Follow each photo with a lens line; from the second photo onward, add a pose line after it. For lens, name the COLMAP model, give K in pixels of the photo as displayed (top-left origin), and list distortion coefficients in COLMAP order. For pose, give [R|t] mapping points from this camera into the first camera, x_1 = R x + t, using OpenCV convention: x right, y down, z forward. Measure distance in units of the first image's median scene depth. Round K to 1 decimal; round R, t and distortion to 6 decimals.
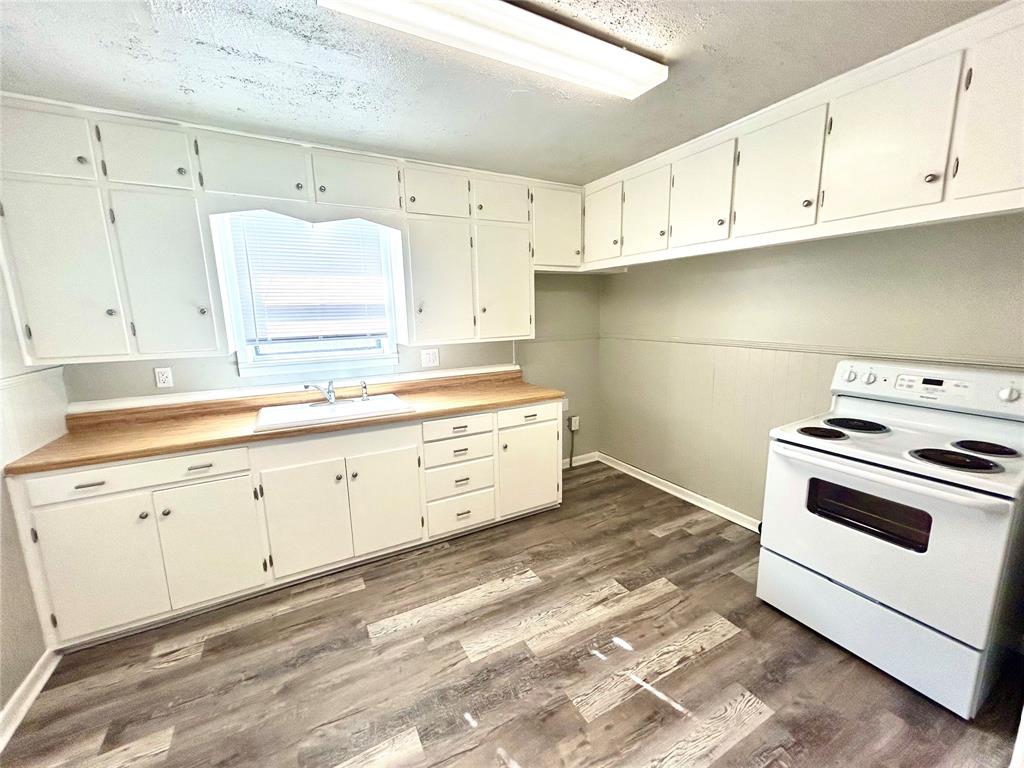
lens RADIAL K [[411.5, 0, 514.0], [0, 411.5, 383.9], [0, 0, 1]] dist [-0.004548, 0.002030]
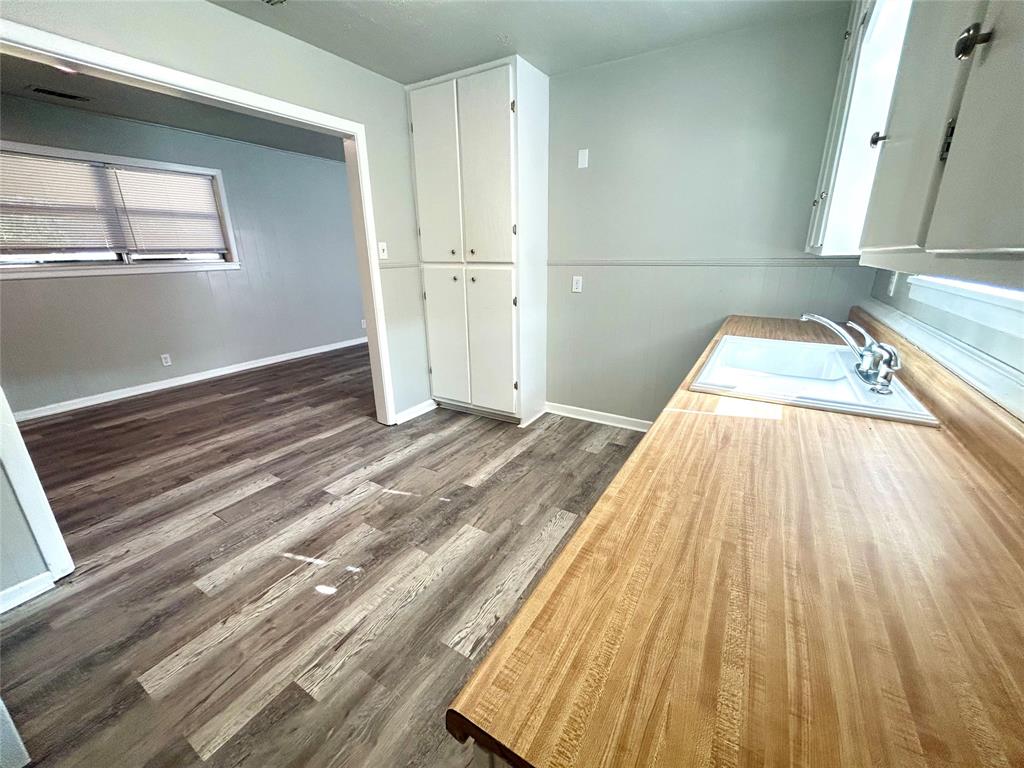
lens RADIAL K [[411.5, 0, 515.9], [0, 411.5, 382.5], [0, 0, 1]] dist [-0.004548, 0.002030]
pose [[-0.867147, 0.180631, -0.464142, 0.207731], [-0.053629, 0.892633, 0.447582, -0.184512], [0.495156, 0.413011, -0.764358, 1.509425]]
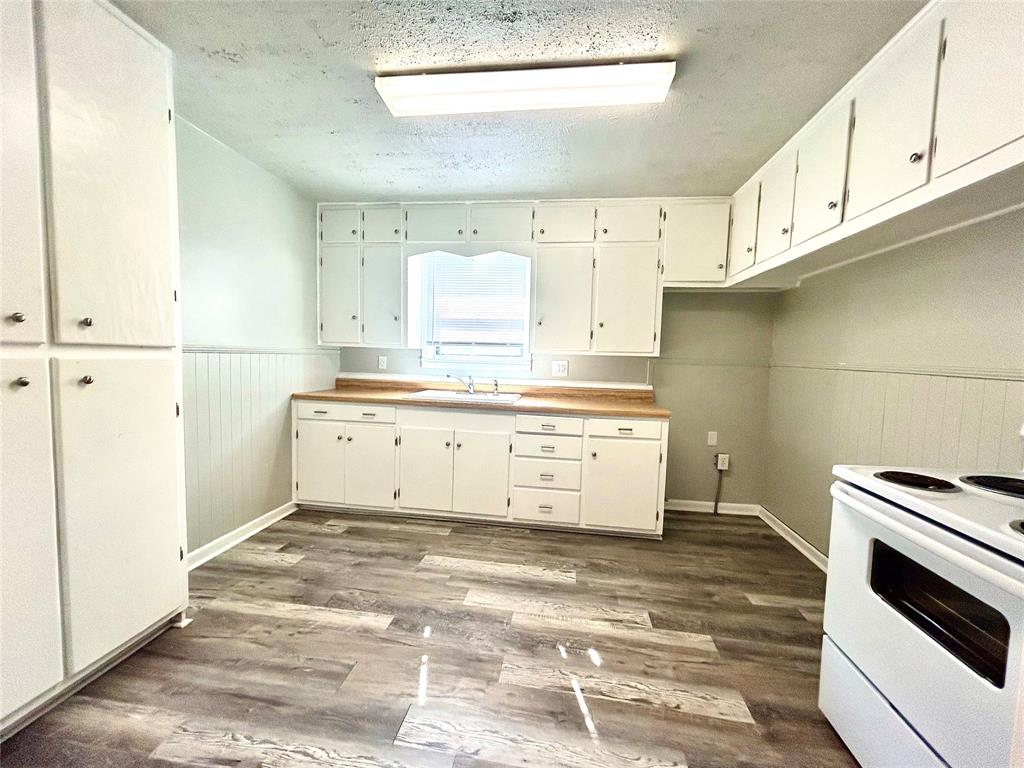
lens RADIAL K [[411.5, 0, 511.3], [0, 411.5, 383.2], [0, 0, 1]] dist [-0.004548, 0.002030]
pose [[0.798362, 0.087383, -0.595804, 0.541224], [-0.149107, 0.987290, -0.055001, 0.085861], [0.583425, 0.132749, 0.801244, 0.051419]]
